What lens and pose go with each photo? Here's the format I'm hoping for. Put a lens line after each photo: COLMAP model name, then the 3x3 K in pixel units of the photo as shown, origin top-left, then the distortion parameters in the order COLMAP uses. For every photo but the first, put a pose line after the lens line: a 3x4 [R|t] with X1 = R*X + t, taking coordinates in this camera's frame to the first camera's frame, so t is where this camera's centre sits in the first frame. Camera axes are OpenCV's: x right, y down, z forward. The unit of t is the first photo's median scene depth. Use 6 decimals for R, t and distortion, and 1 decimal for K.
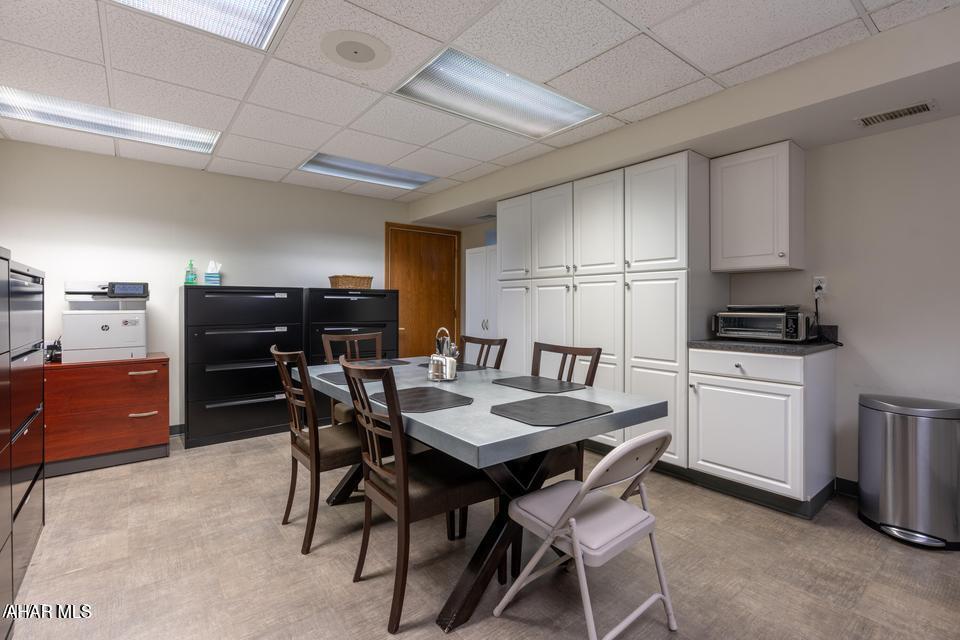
lens RADIAL K [[446.0, 0, 528.9], [0, 446.0, 298.4], [0, 0, 1]] dist [0.002713, 0.000715]
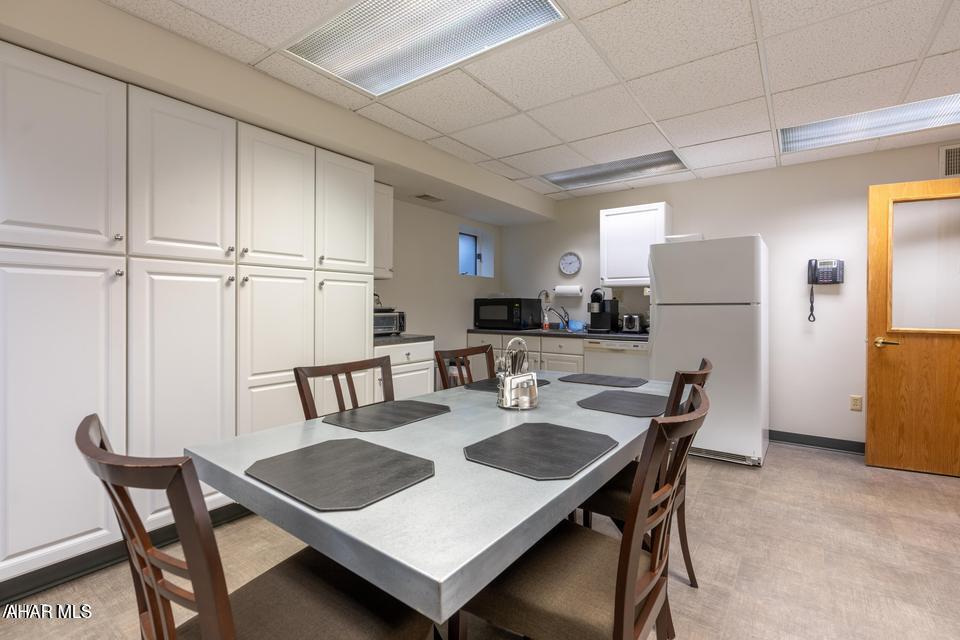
lens RADIAL K [[449.2, 0, 483.9], [0, 449.2, 310.9], [0, 0, 1]] dist [-0.001161, -0.000108]
pose [[-0.217895, 0.002431, 0.975969, -0.760966], [0.003105, 0.999994, -0.001798, 0.026405], [-0.975967, 0.002639, -0.217901, 0.959003]]
